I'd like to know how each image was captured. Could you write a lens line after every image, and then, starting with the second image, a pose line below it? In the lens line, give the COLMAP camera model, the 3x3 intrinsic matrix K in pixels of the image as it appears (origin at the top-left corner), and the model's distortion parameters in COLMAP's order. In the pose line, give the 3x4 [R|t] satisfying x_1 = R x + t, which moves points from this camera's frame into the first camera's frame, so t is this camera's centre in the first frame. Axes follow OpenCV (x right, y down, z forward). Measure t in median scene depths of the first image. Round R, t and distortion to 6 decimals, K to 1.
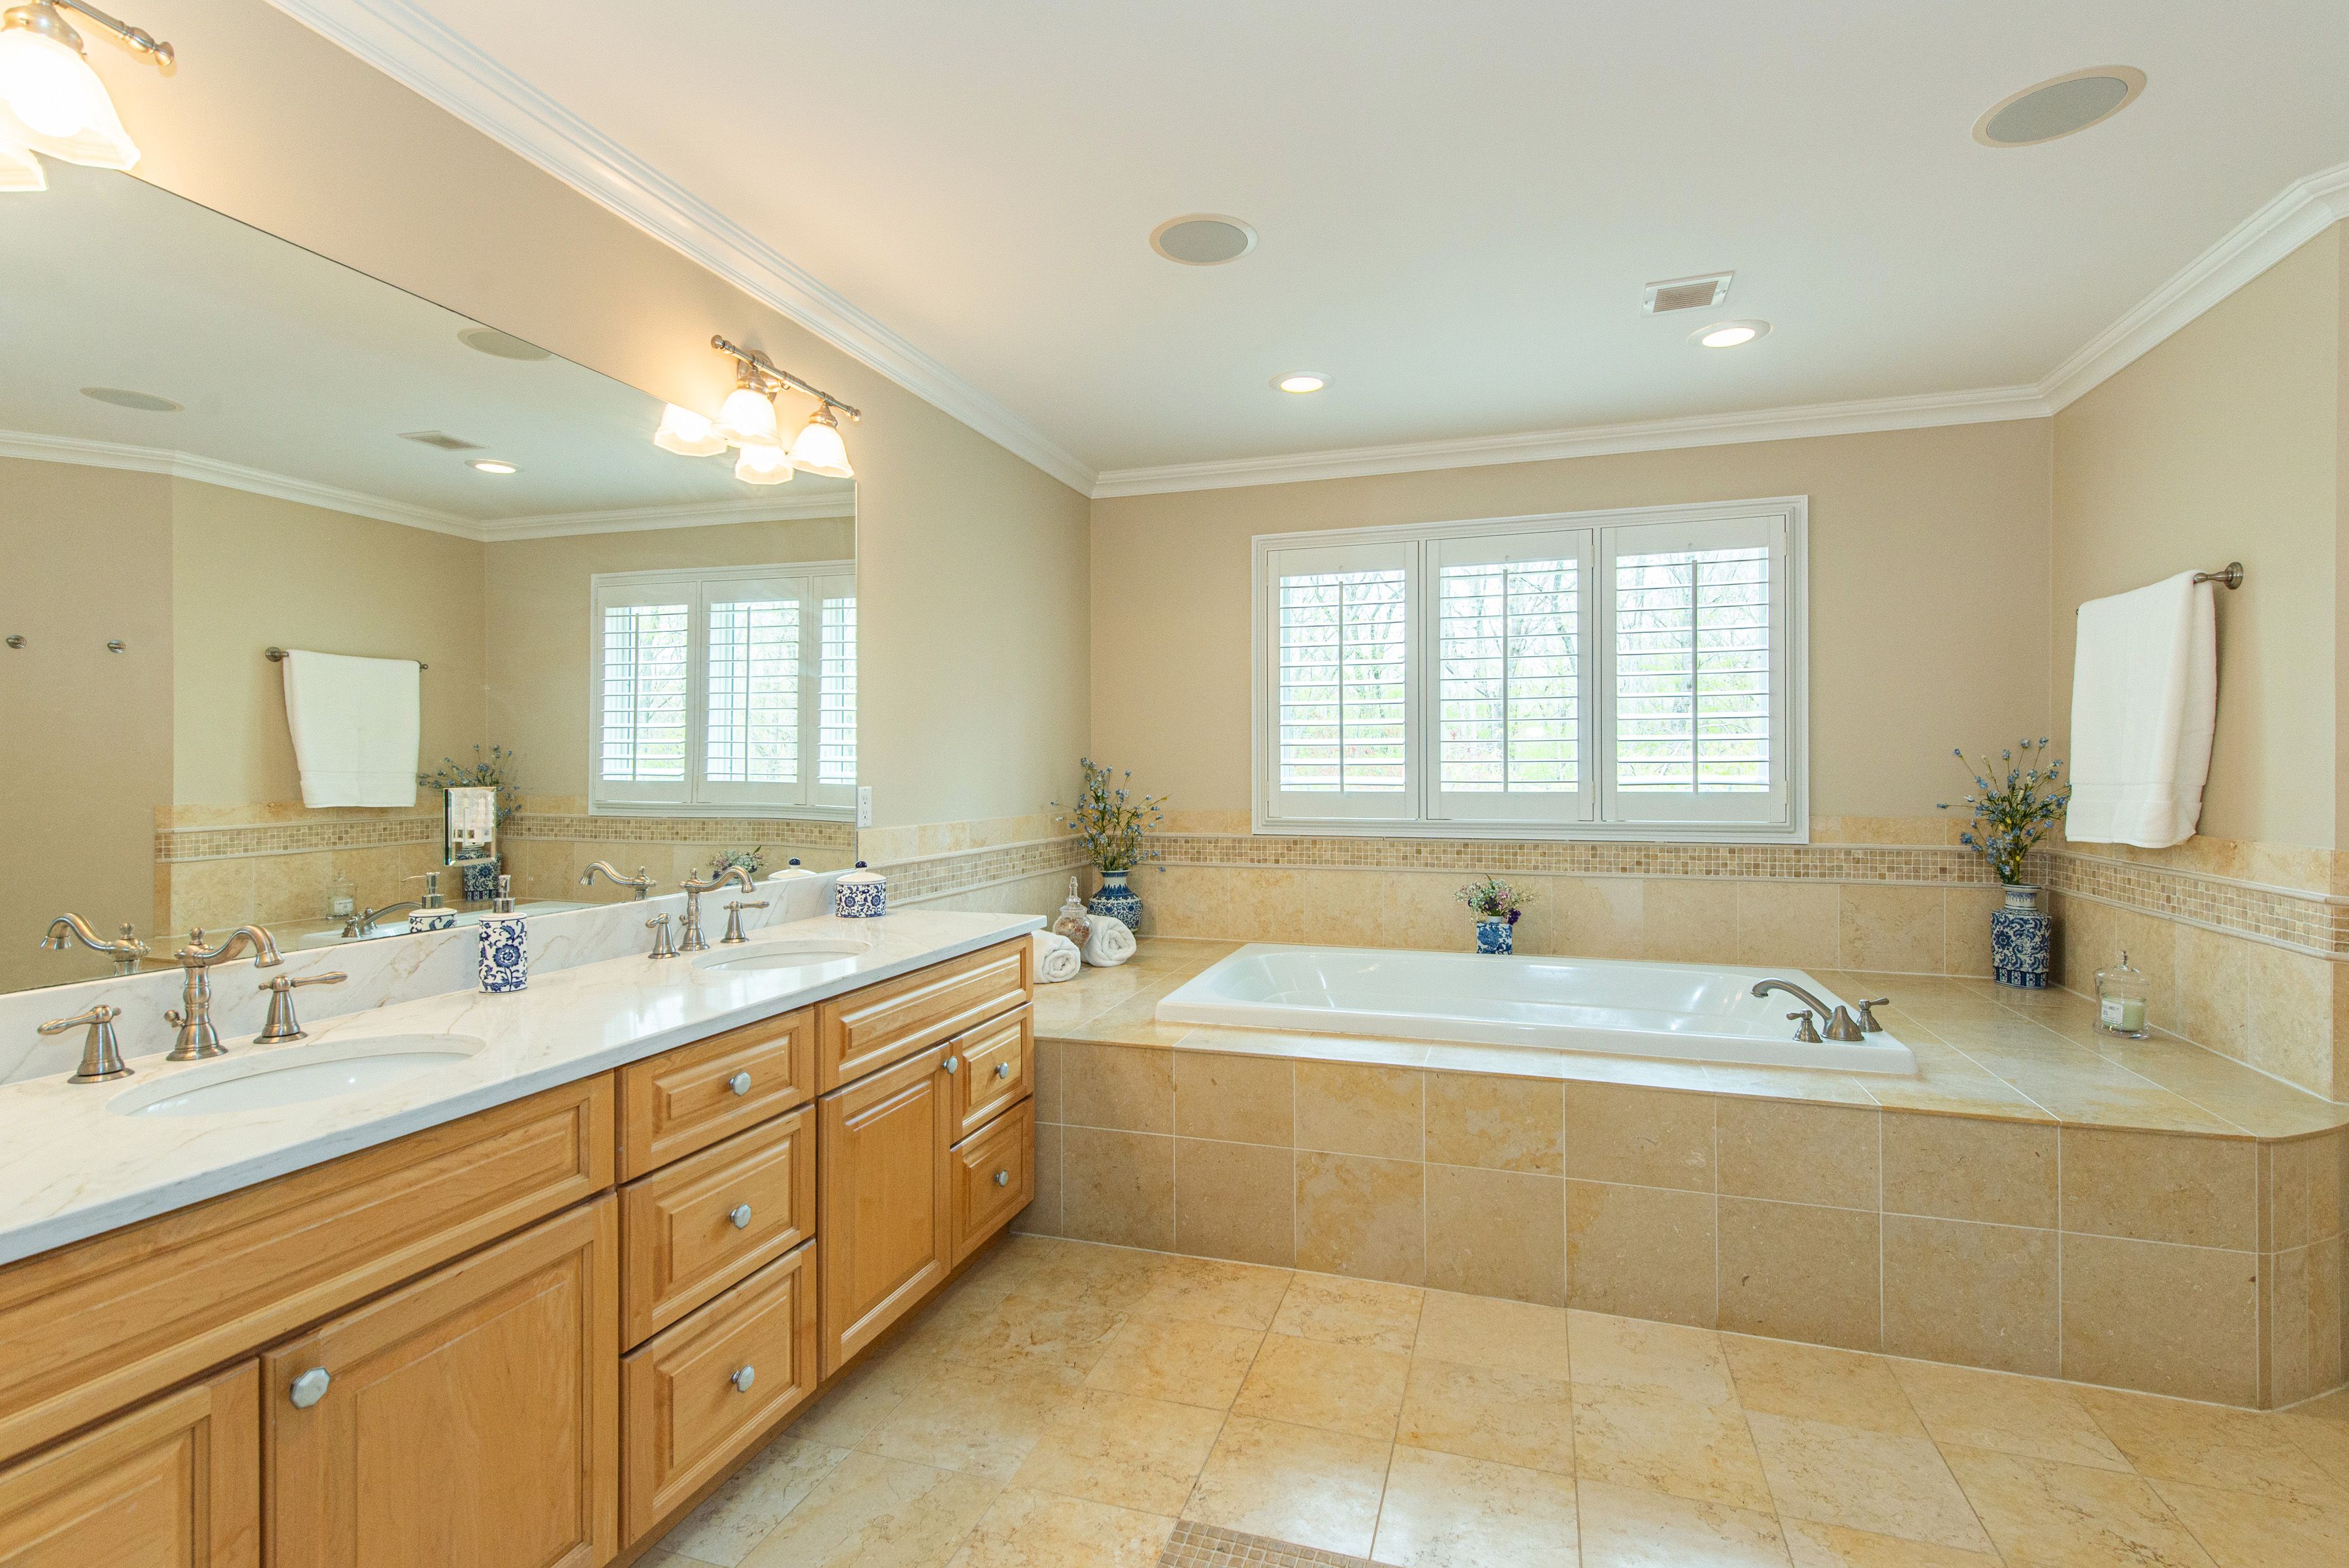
lens RADIAL K [[1100.7, 0, 1171.3], [0, 1100.7, 770.3], [0, 0, 1]] dist [0.023718, -0.011868]
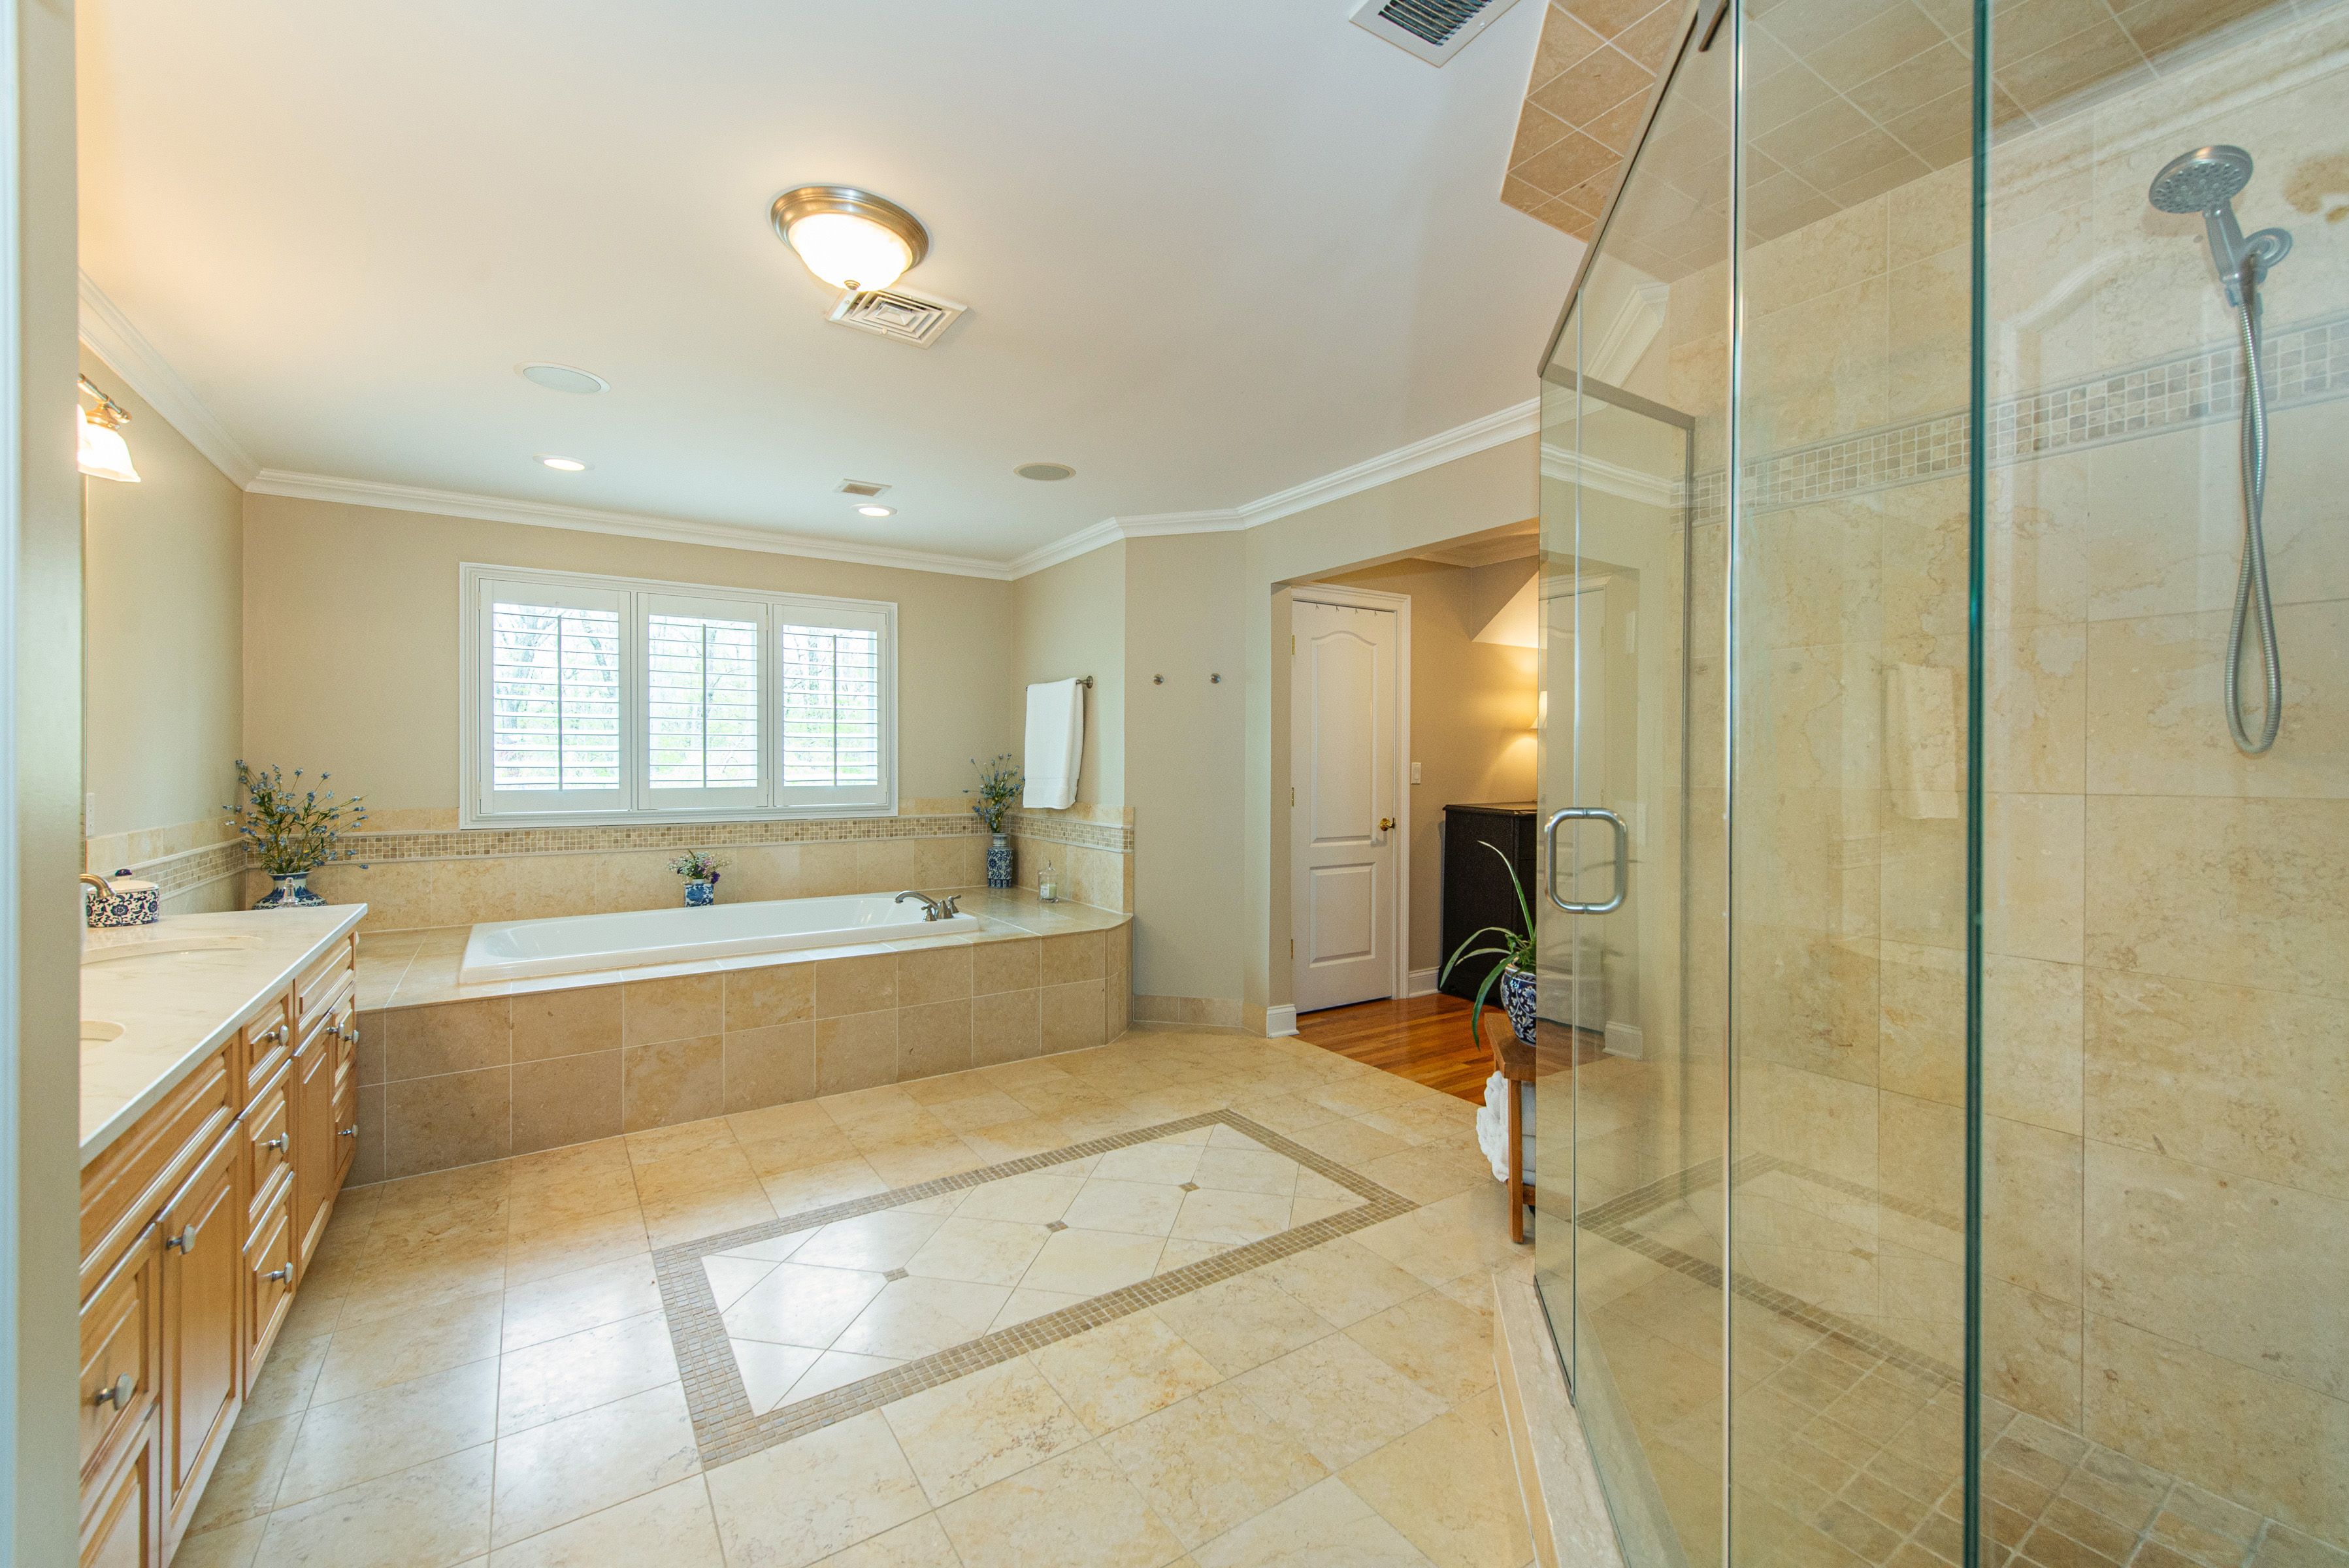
lens RADIAL K [[990.1, 0, 1174.5], [0, 990.1, 784.0], [0, 0, 1]] dist [0.009456, -0.000338]
pose [[0.620102, -0.014118, 0.784394, -0.357523], [-0.000265, 0.999834, 0.018205, -0.008642], [-0.784521, -0.011497, 0.619996, -0.255773]]
